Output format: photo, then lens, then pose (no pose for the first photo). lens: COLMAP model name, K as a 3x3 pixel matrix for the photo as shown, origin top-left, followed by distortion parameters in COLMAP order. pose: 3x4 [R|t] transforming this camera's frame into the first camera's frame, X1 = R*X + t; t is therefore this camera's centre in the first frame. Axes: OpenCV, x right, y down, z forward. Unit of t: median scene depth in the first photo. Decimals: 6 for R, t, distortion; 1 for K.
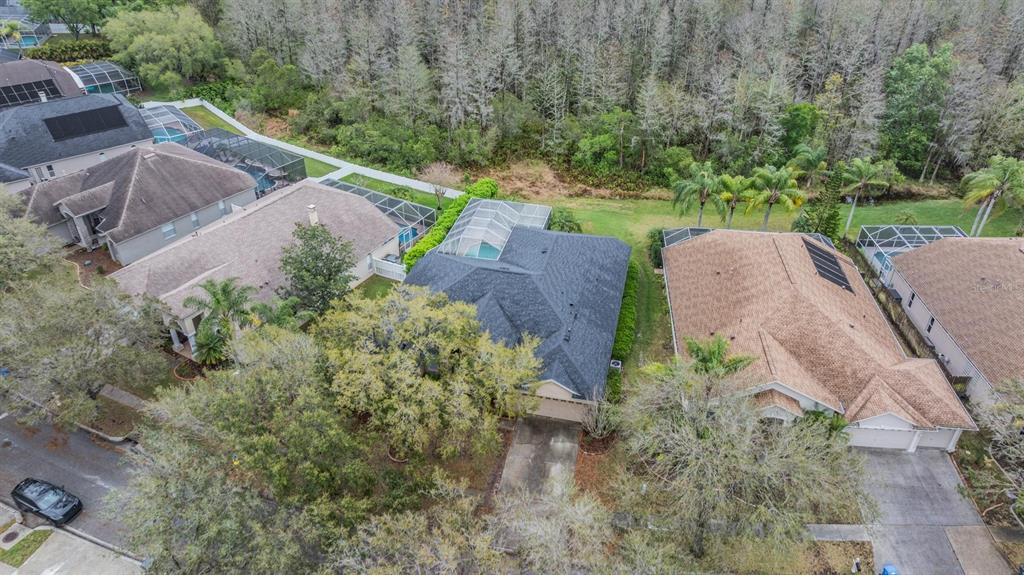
lens RADIAL K [[736.0, 0, 511.5], [0, 736.0, 287.7], [0, 0, 1]] dist [-0.004753, -0.019626]
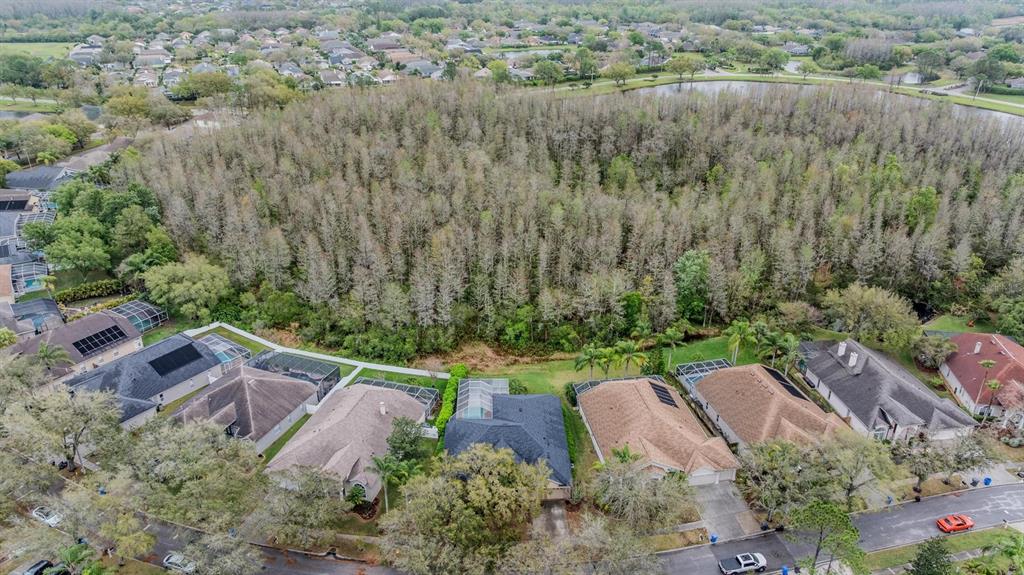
lens RADIAL K [[736.0, 0, 511.3], [0, 736.0, 288.0], [0, 0, 1]] dist [-0.004753, -0.019626]
pose [[0.967251, -0.116809, 0.225349, -0.311127], [0.146843, 0.981677, -0.121437, -0.113003], [-0.207035, 0.150551, 0.966680, -0.715974]]
